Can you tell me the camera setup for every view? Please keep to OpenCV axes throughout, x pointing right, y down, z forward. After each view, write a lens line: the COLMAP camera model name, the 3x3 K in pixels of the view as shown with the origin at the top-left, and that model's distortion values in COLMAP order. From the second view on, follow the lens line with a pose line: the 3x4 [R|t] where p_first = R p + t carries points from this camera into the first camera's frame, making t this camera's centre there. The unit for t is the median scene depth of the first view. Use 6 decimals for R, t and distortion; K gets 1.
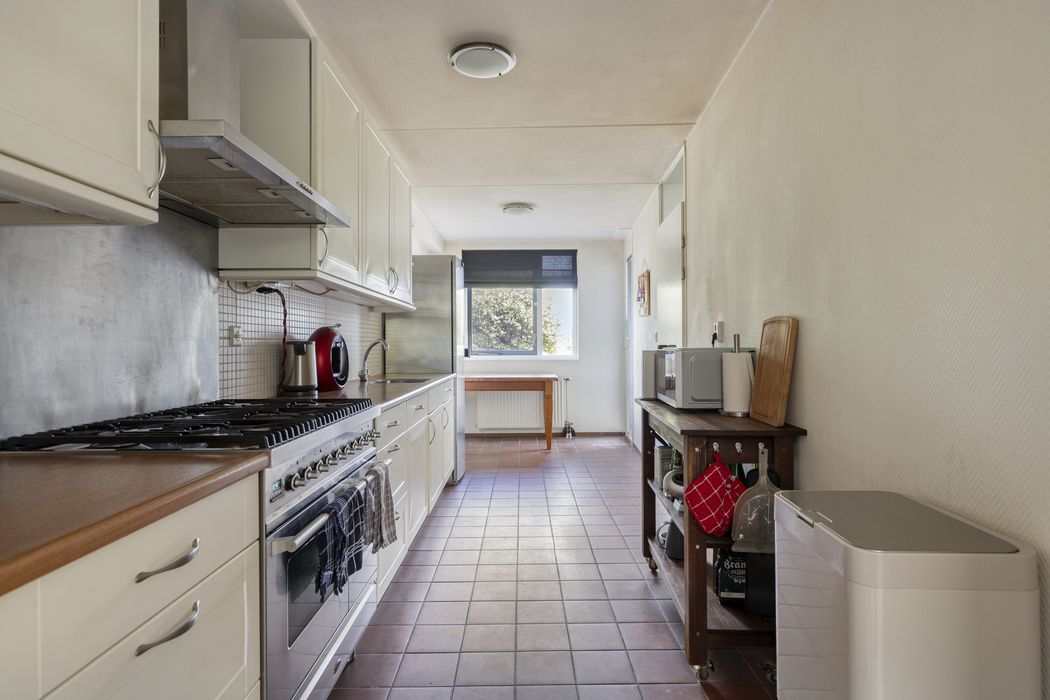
lens RADIAL K [[564.1, 0, 534.7], [0, 564.1, 346.7], [0, 0, 1]] dist [-0.002135, 0.001642]
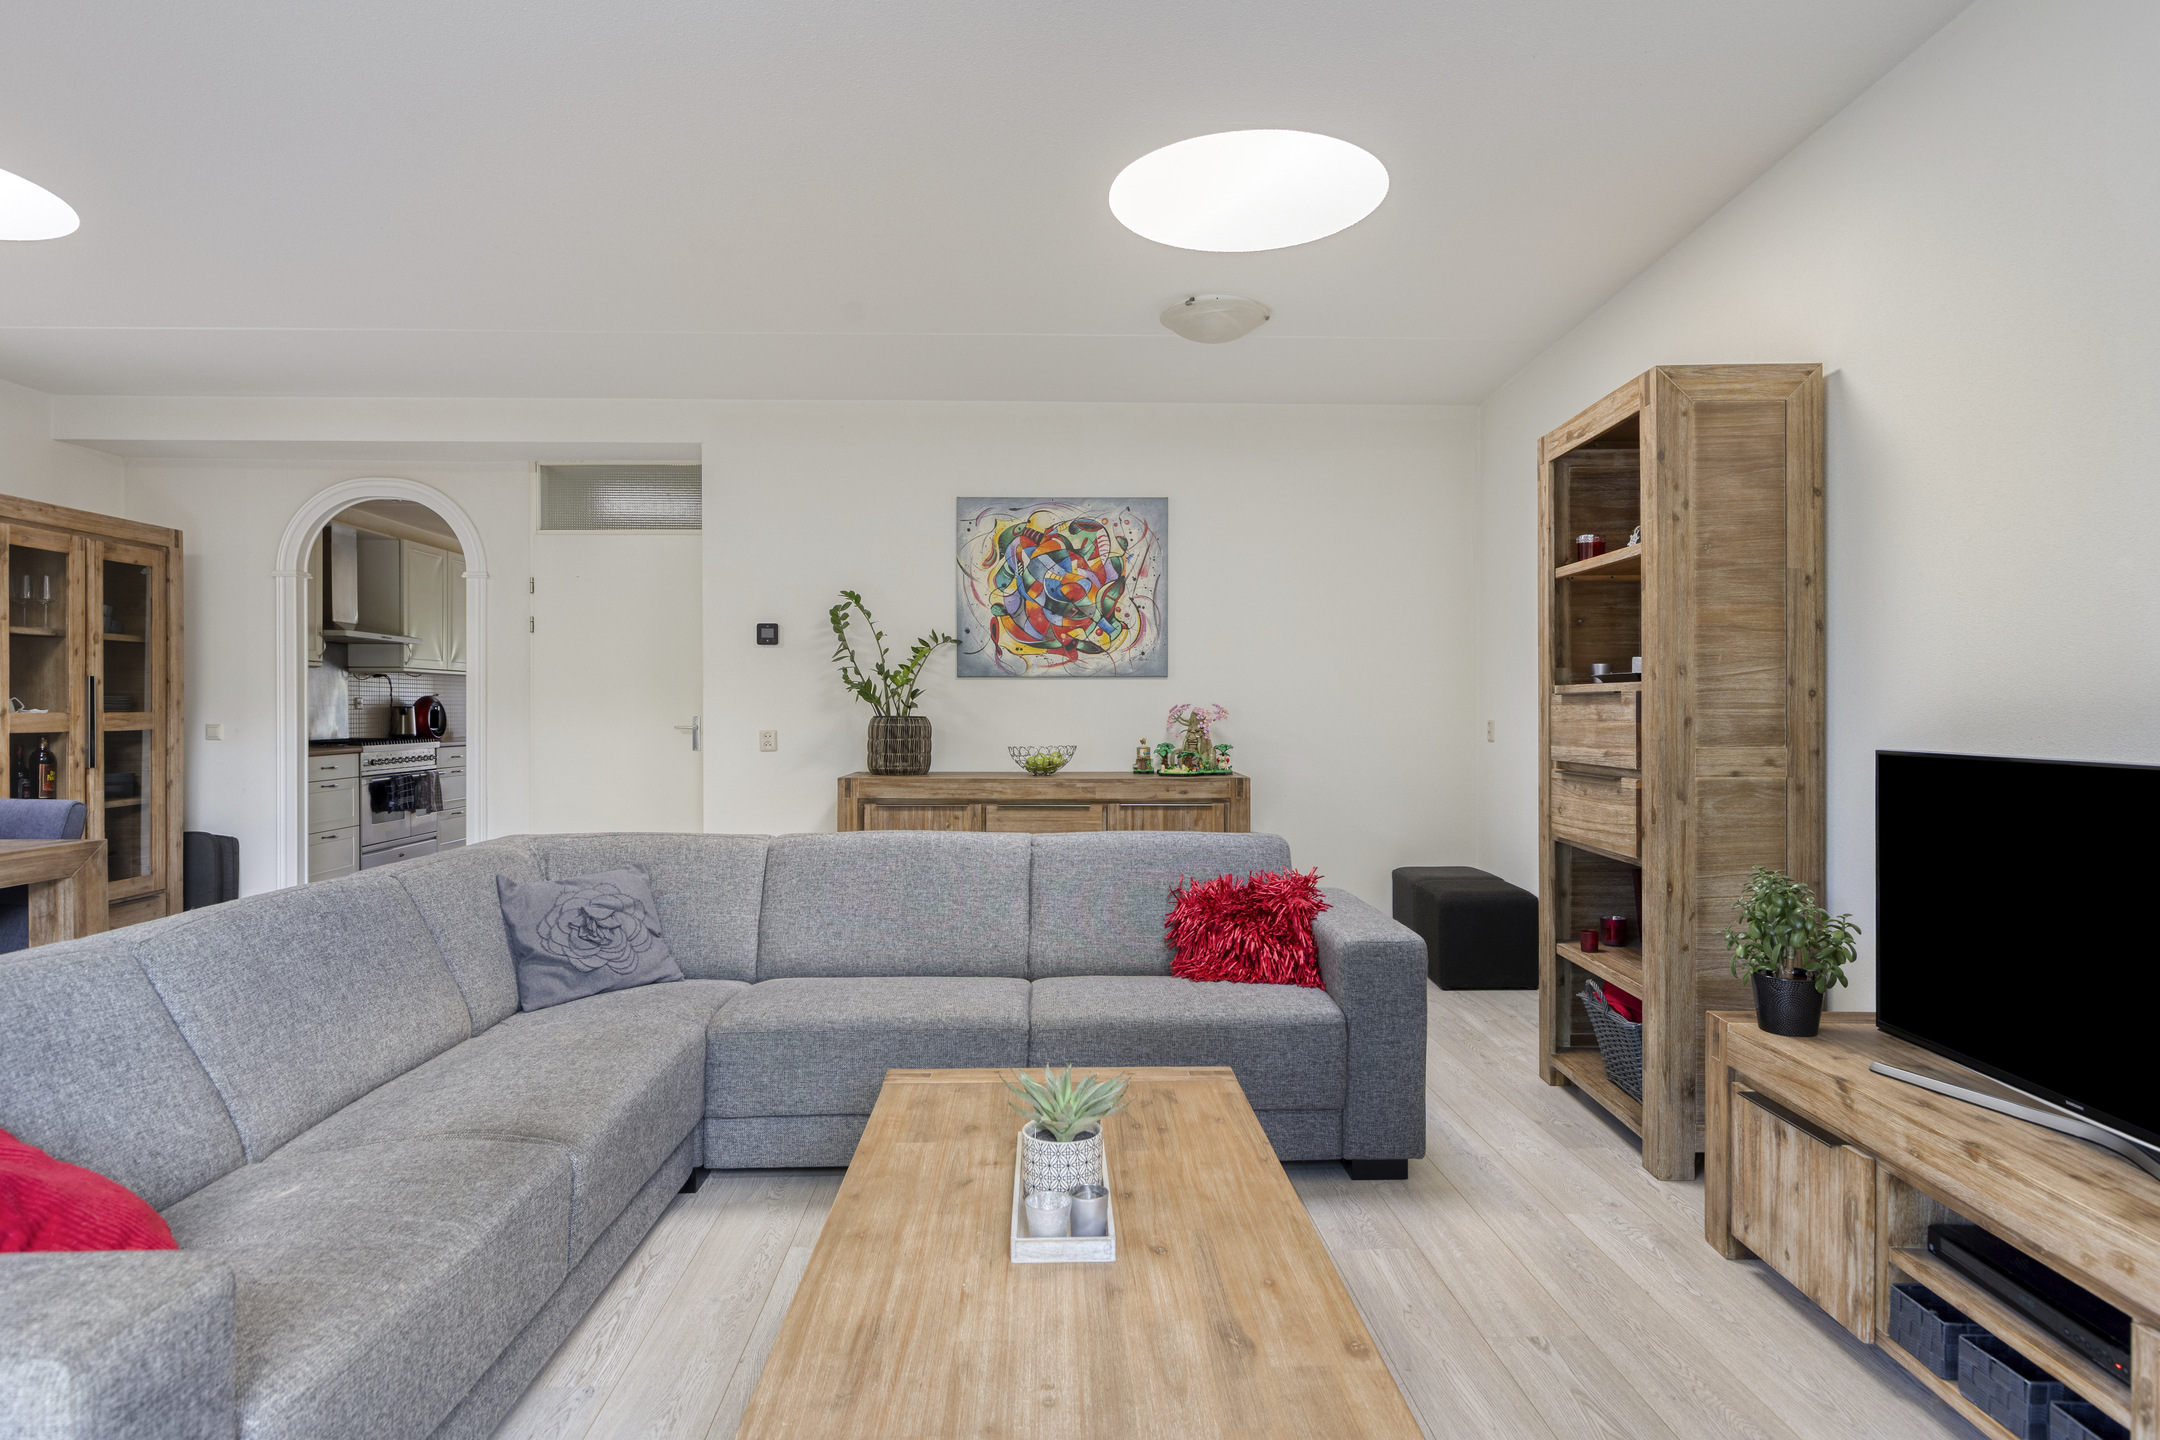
lens RADIAL K [[1160.4, 0, 1087.3], [0, 1160.4, 715.7], [0, 0, 1]] dist [-0.002135, 0.001642]
pose [[0.999274, 0.002173, 0.038034, 1.339672], [-0.002465, 0.999968, 0.007617, -0.010919], [-0.038016, -0.007705, 0.999247, -2.256426]]
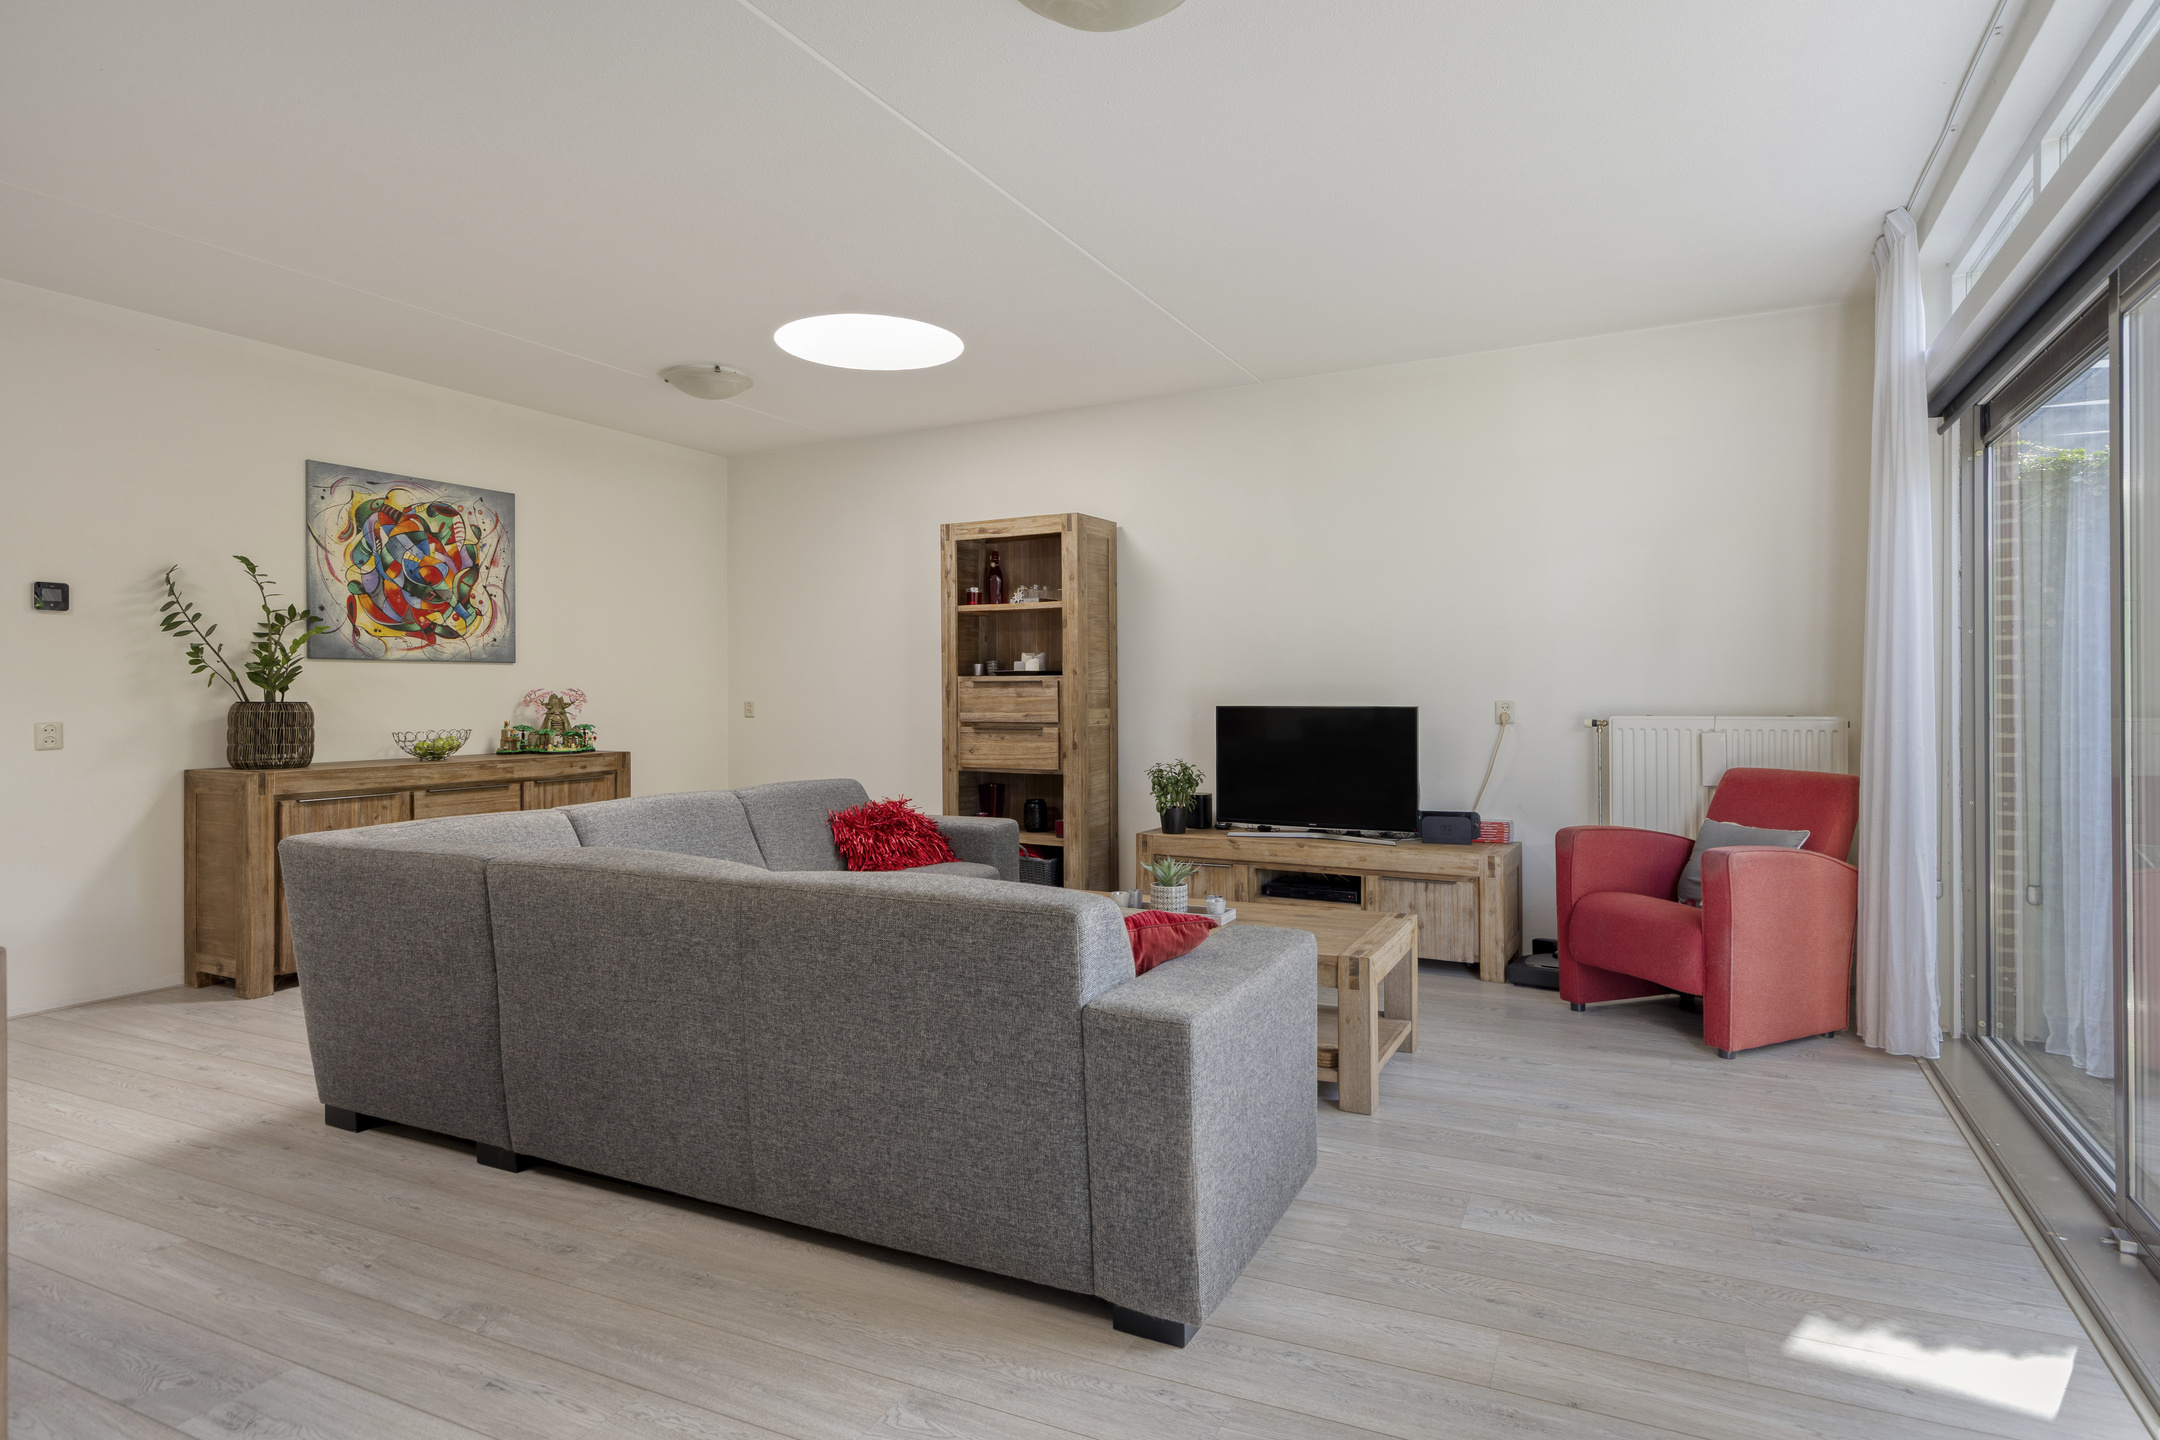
lens RADIAL K [[1160.4, 0, 1088.2], [0, 1160.4, 699.0], [0, 0, 1]] dist [-0.002135, 0.001642]
pose [[0.436855, -0.003886, 0.899524, 0.027455], [0.002353, 0.999992, 0.003177, -0.000686], [-0.899529, 0.000729, 0.436860, -2.124443]]
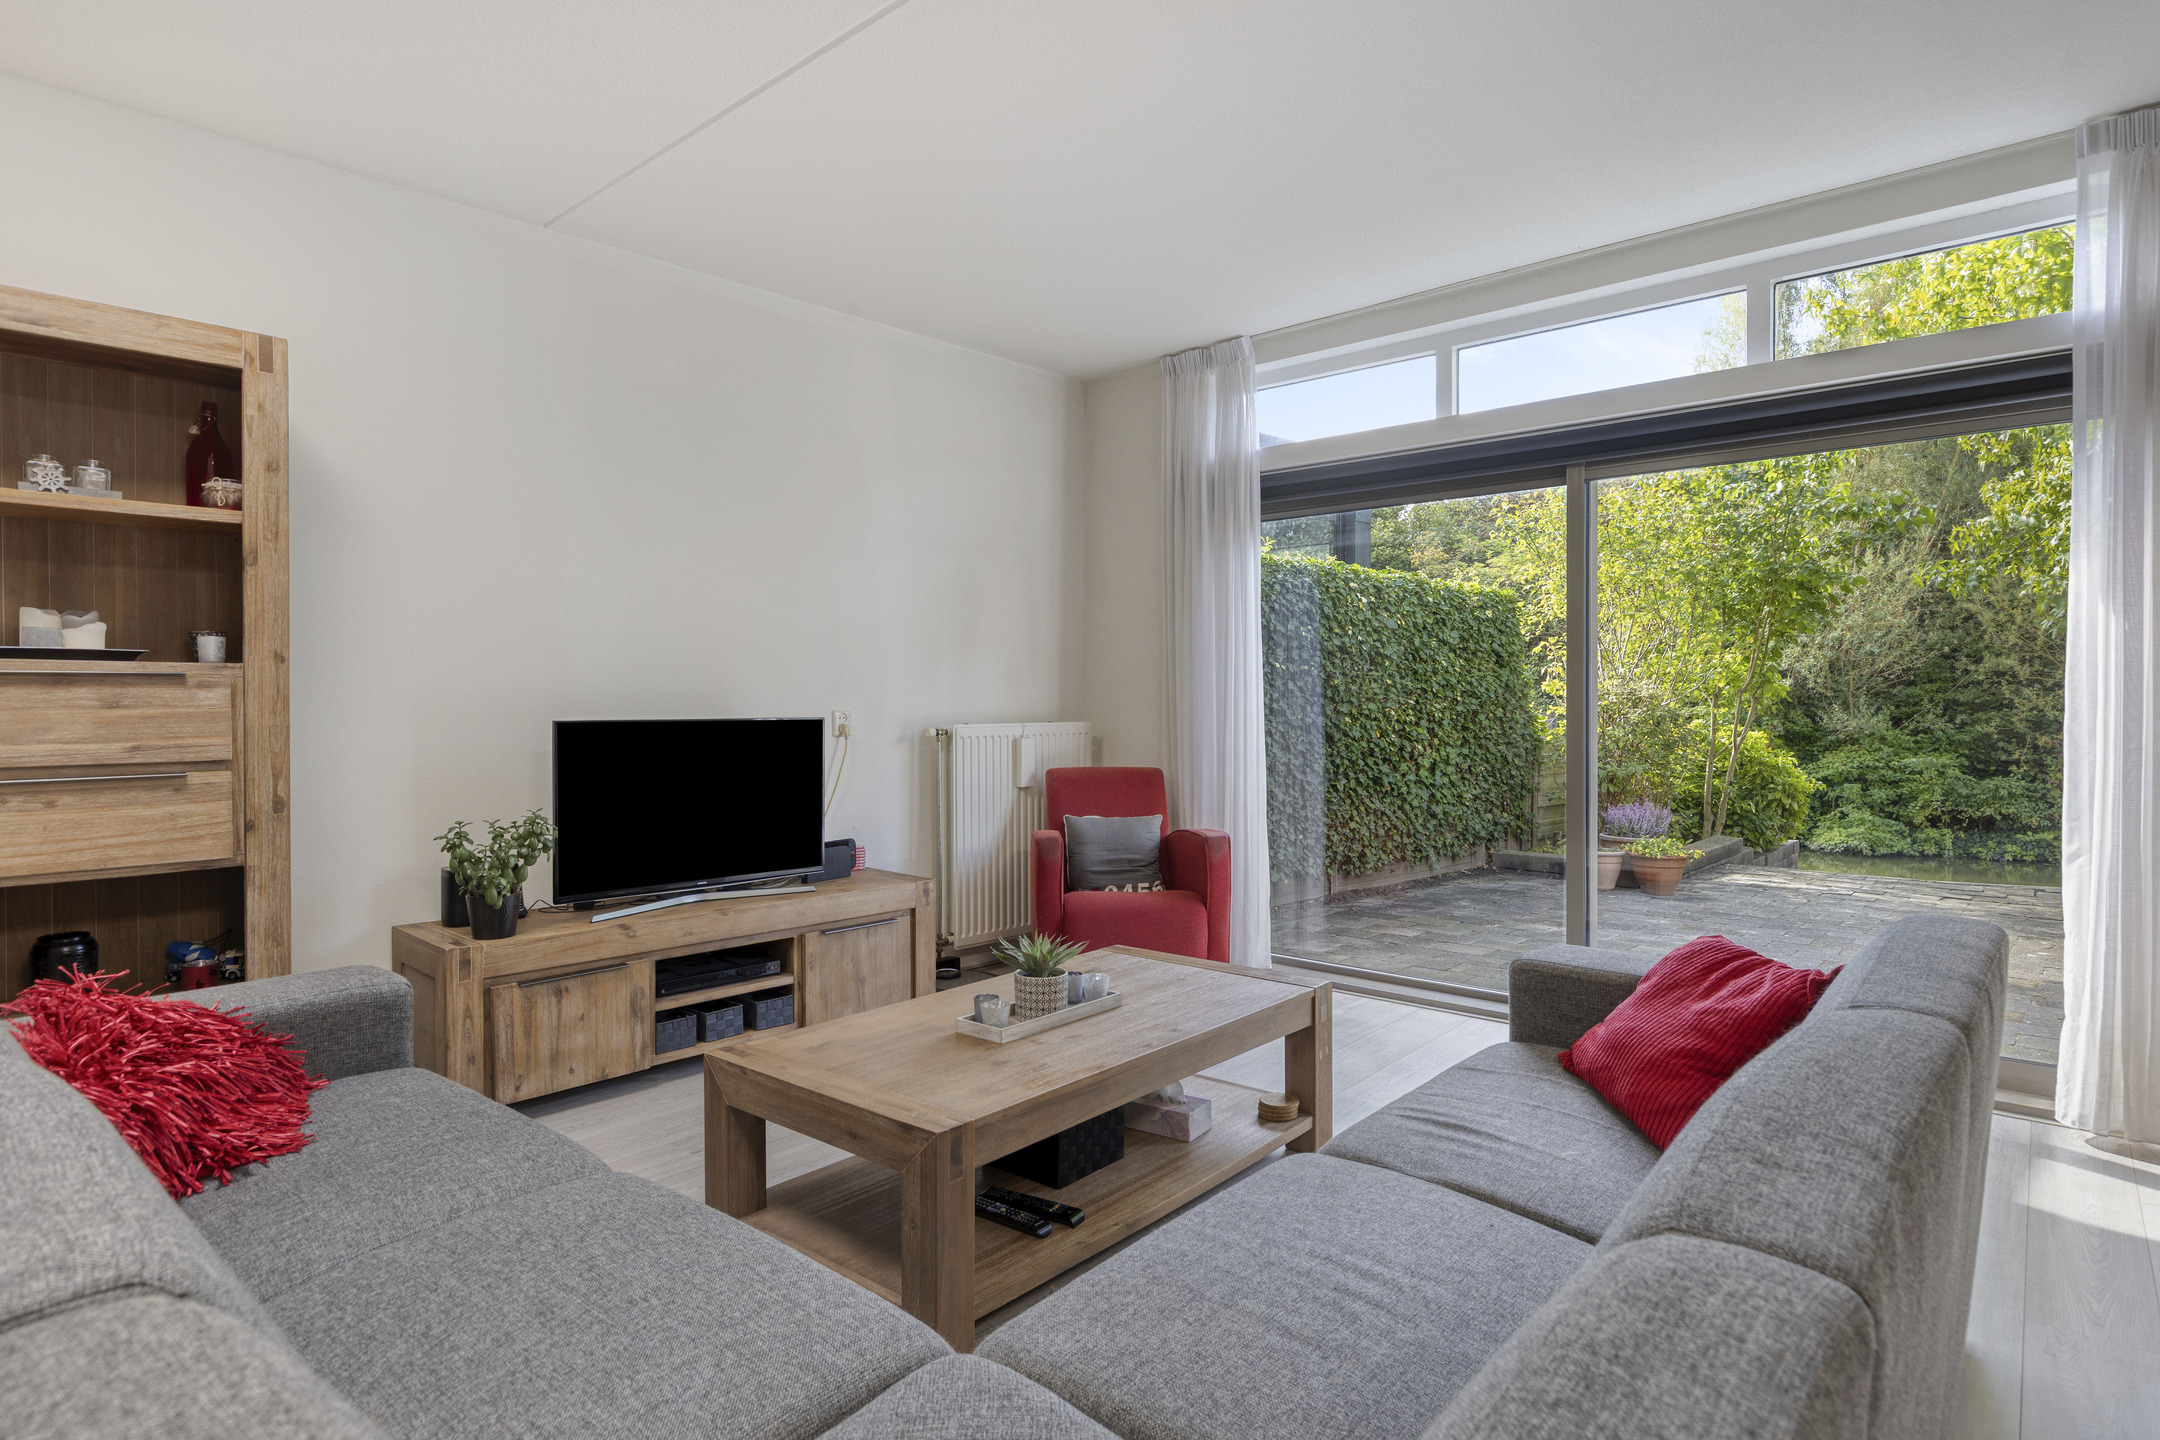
lens RADIAL K [[1160.4, 0, 1087.0], [0, 1160.4, 710.7], [0, 0, 1]] dist [-0.002135, 0.001642]
pose [[-0.761261, -0.002870, 0.648439, 0.672043], [0.002068, 0.999974, 0.006854, -0.000180], [-0.648443, 0.006559, -0.761235, -0.853039]]
